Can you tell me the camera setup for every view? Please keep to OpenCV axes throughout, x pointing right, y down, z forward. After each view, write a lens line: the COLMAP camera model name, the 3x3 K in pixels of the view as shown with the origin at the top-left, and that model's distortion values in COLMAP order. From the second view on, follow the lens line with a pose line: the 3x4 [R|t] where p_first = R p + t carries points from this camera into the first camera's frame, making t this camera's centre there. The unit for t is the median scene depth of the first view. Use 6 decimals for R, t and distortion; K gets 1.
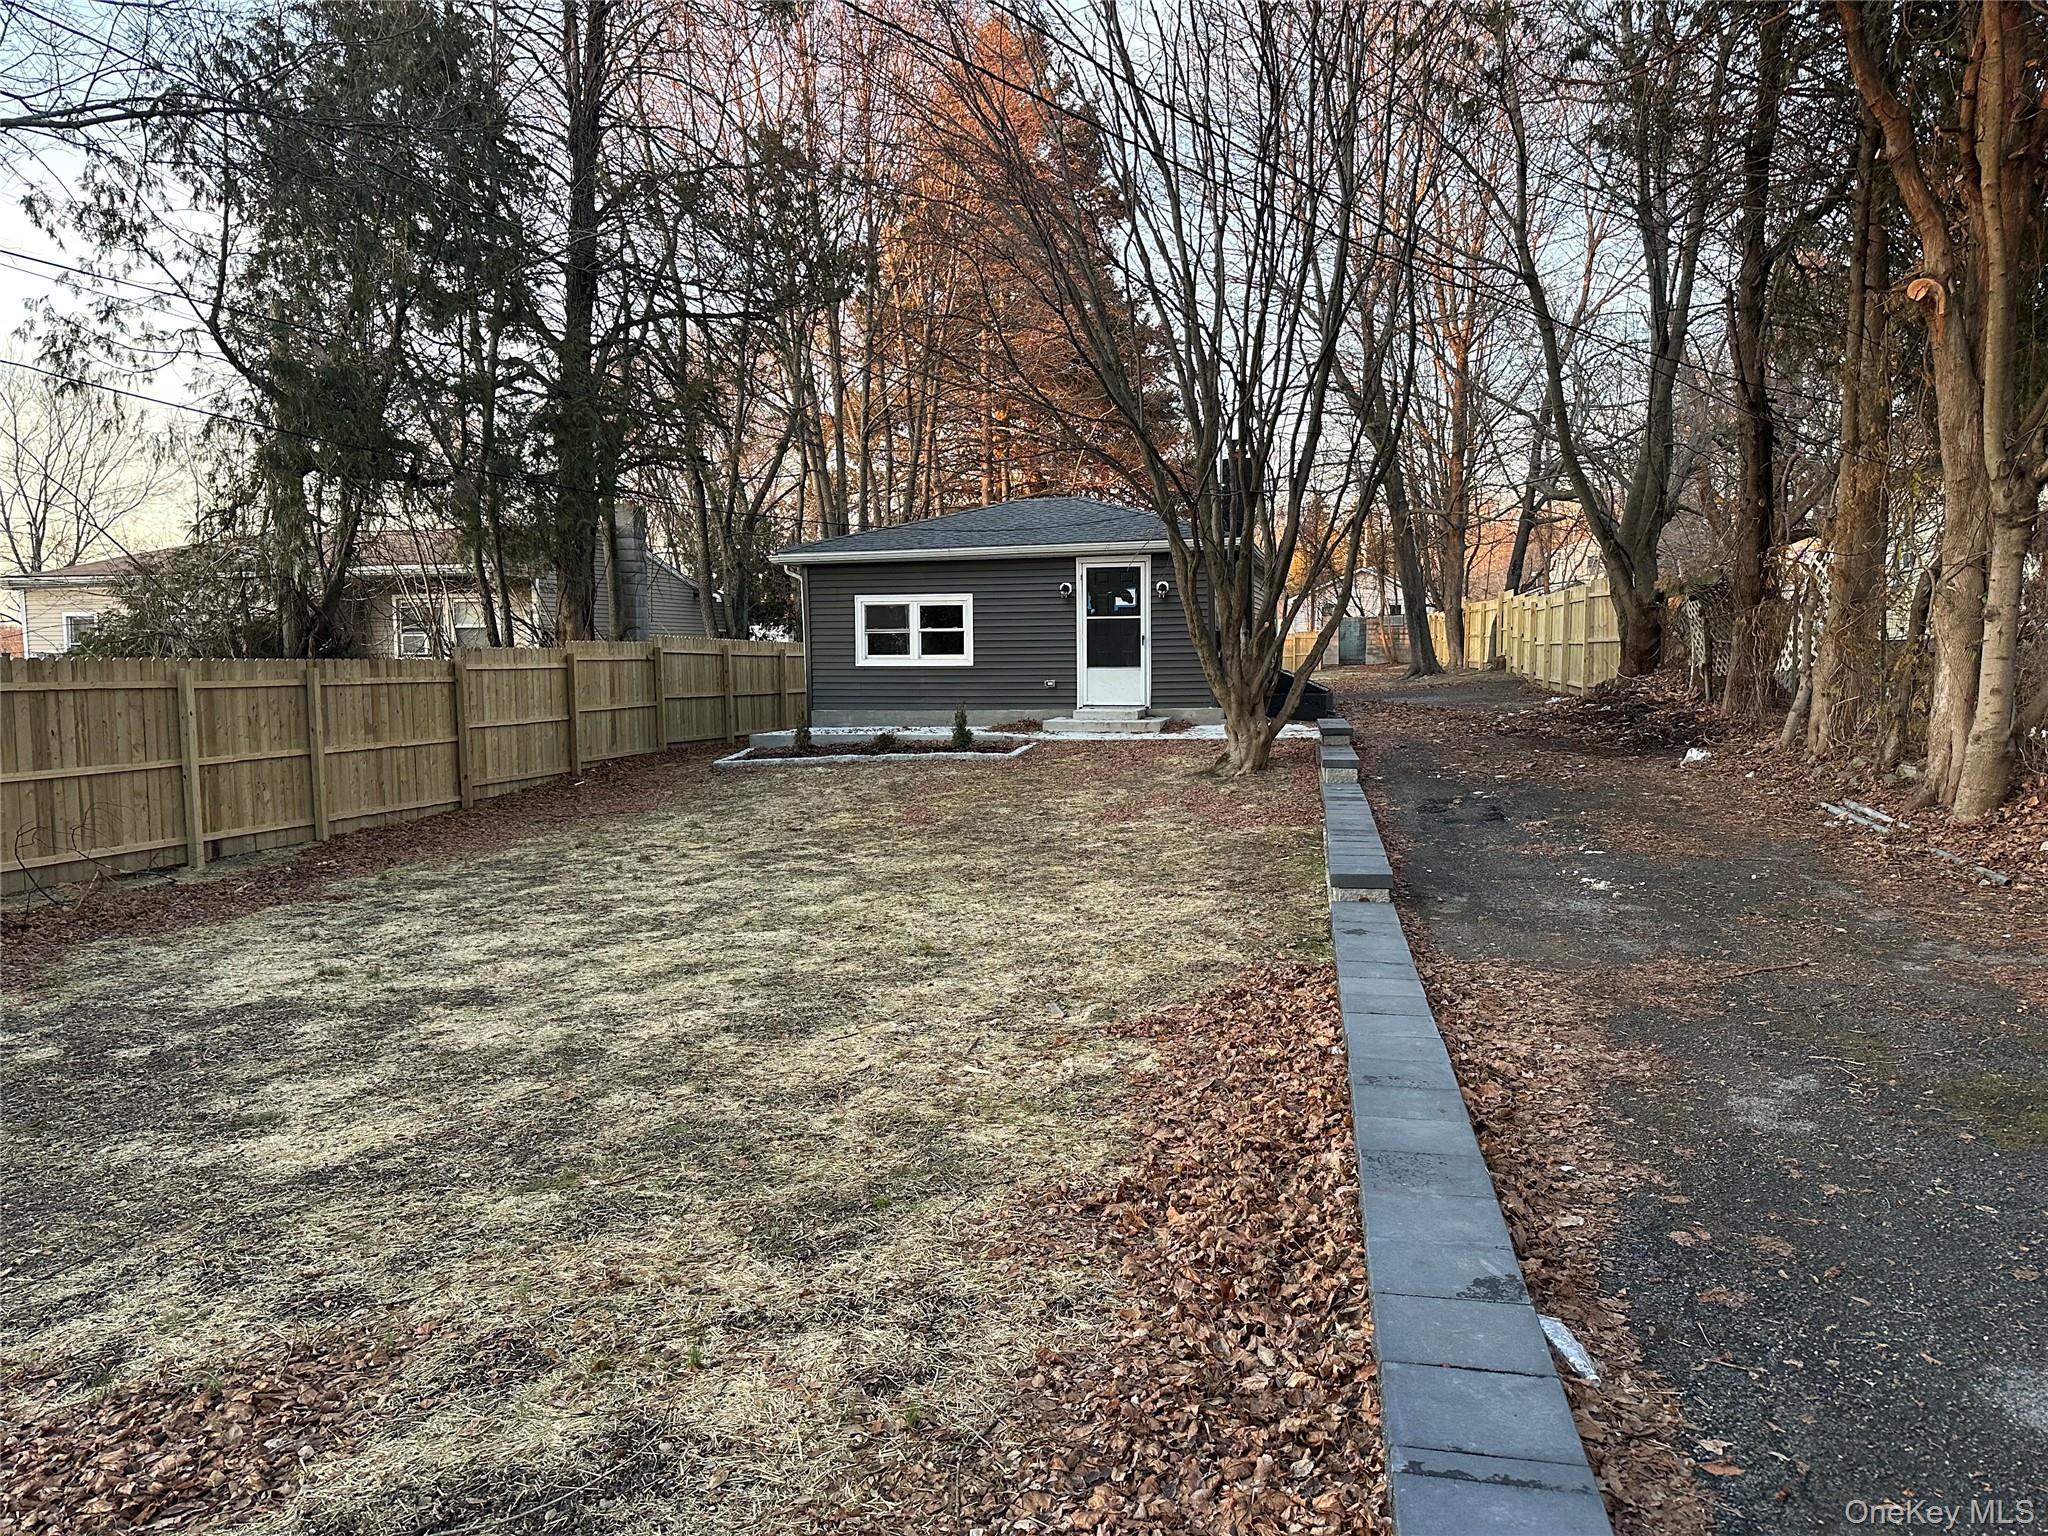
lens RADIAL K [[1423.9, 0, 1024.0], [0, 1423.9, 768.0], [0, 0, 1]] dist [0.139516, -0.238323]
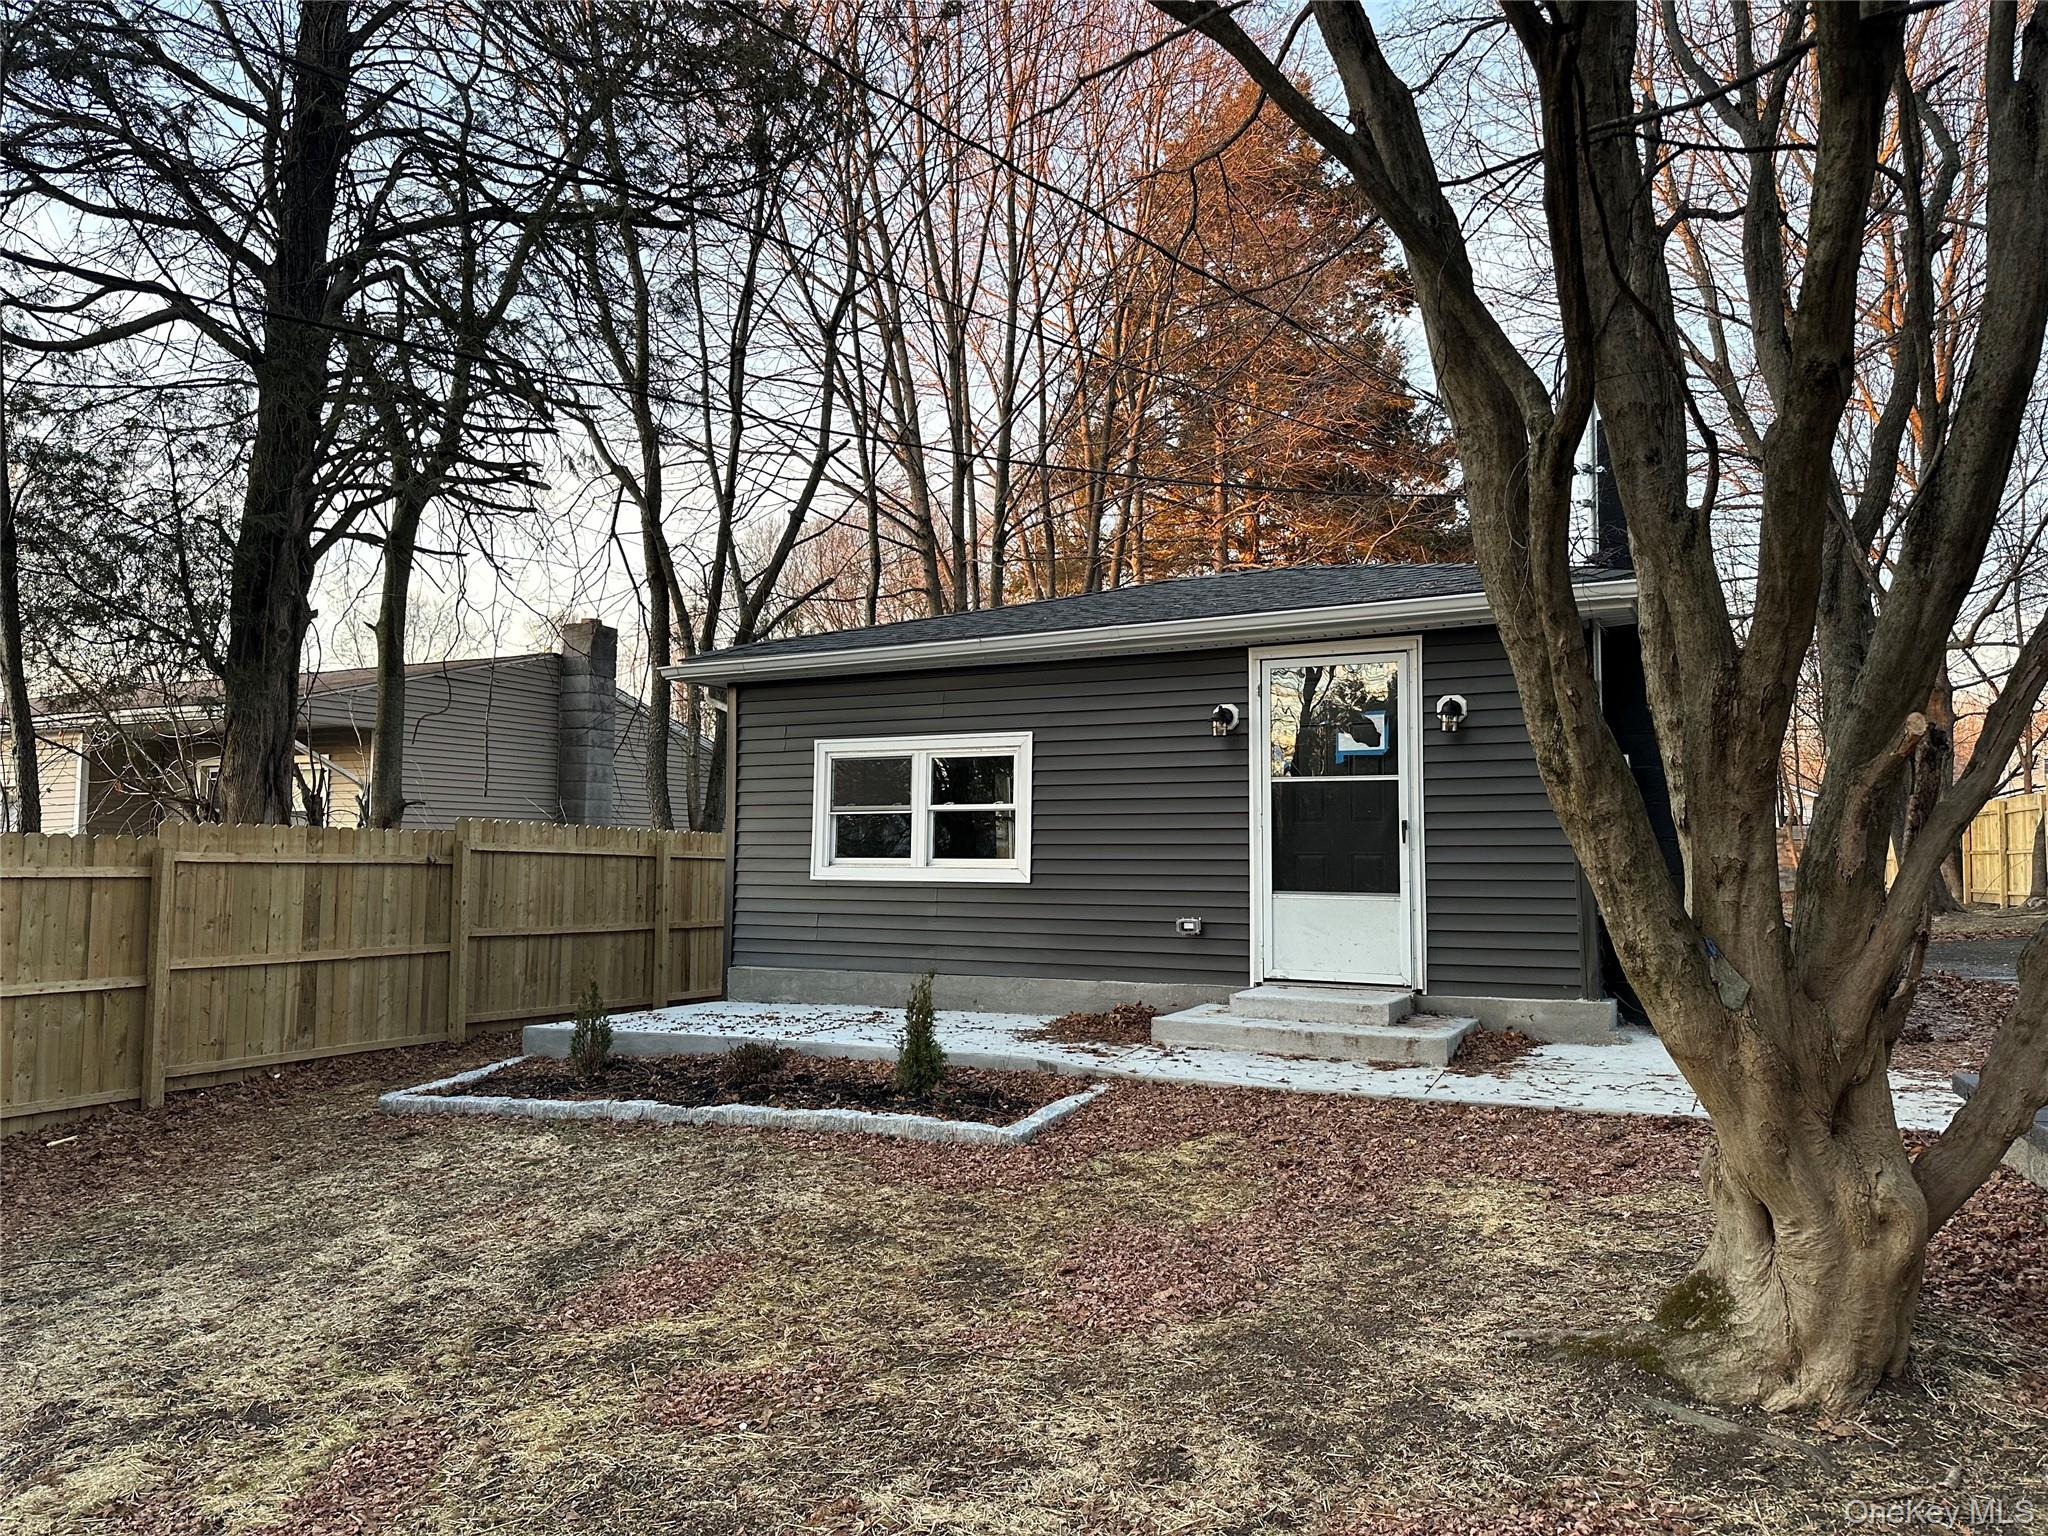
lens RADIAL K [[1423.9, 0, 1024.0], [0, 1423.9, 768.0], [0, 0, 1]] dist [0.139516, -0.238323]
pose [[0.977935, 0.000429, -0.208910, 0.061203], [-0.031691, 0.988729, -0.146321, -0.041340], [0.206493, 0.149713, 0.966926, 0.552404]]
